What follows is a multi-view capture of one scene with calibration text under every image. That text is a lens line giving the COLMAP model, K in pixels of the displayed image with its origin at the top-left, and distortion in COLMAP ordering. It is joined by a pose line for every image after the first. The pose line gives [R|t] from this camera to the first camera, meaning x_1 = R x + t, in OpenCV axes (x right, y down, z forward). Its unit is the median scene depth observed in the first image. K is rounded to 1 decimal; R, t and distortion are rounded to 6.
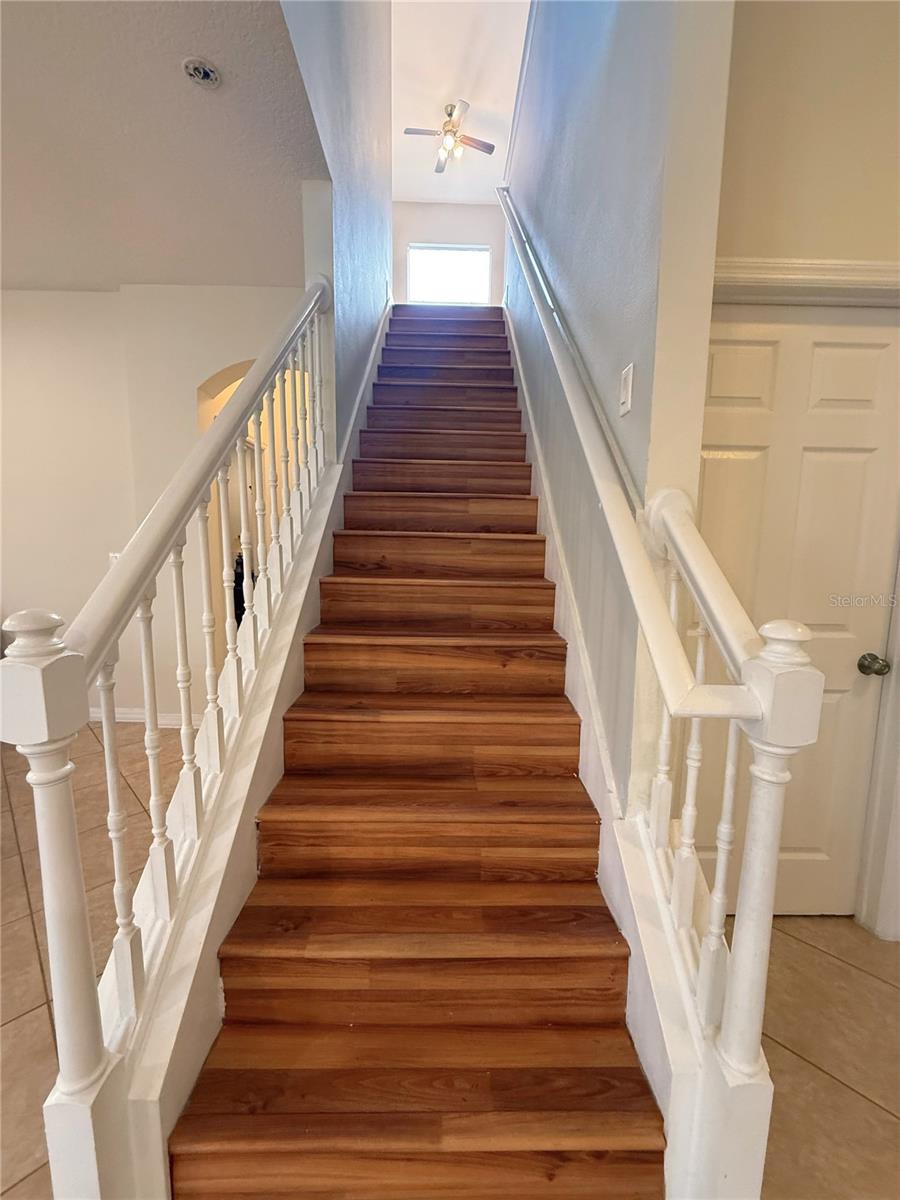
lens RADIAL K [[477.8, 0, 453.0], [0, 477.8, 602.3], [0, 0, 1]] dist [-0.001871, -0.000291]
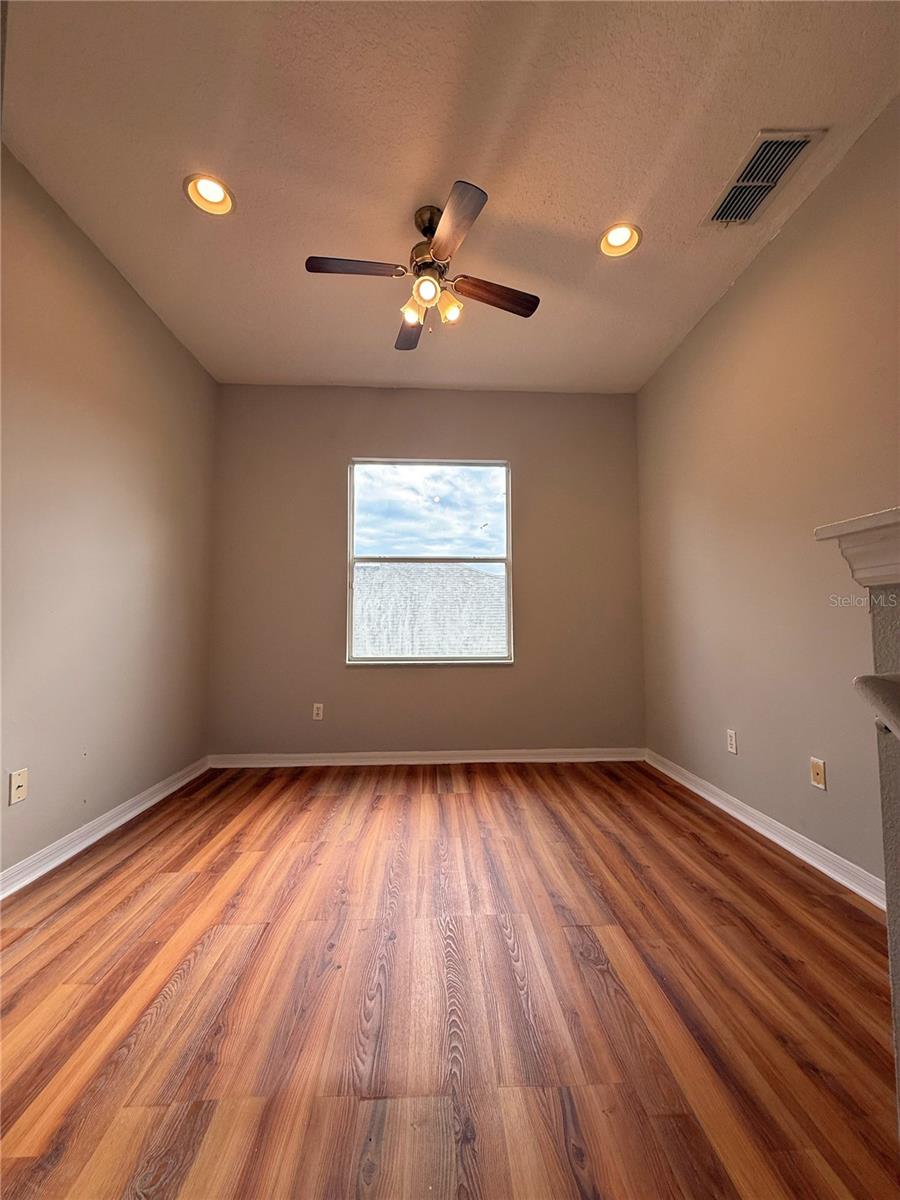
lens RADIAL K [[477.8, 0, 446.2], [0, 477.8, 596.6], [0, 0, 1]] dist [-0.001871, -0.000291]
pose [[0.999784, -0.005852, 0.019964, -0.001668], [0.009695, 0.980108, -0.198229, -0.640378], [-0.018407, 0.198380, 0.979952, 0.665220]]
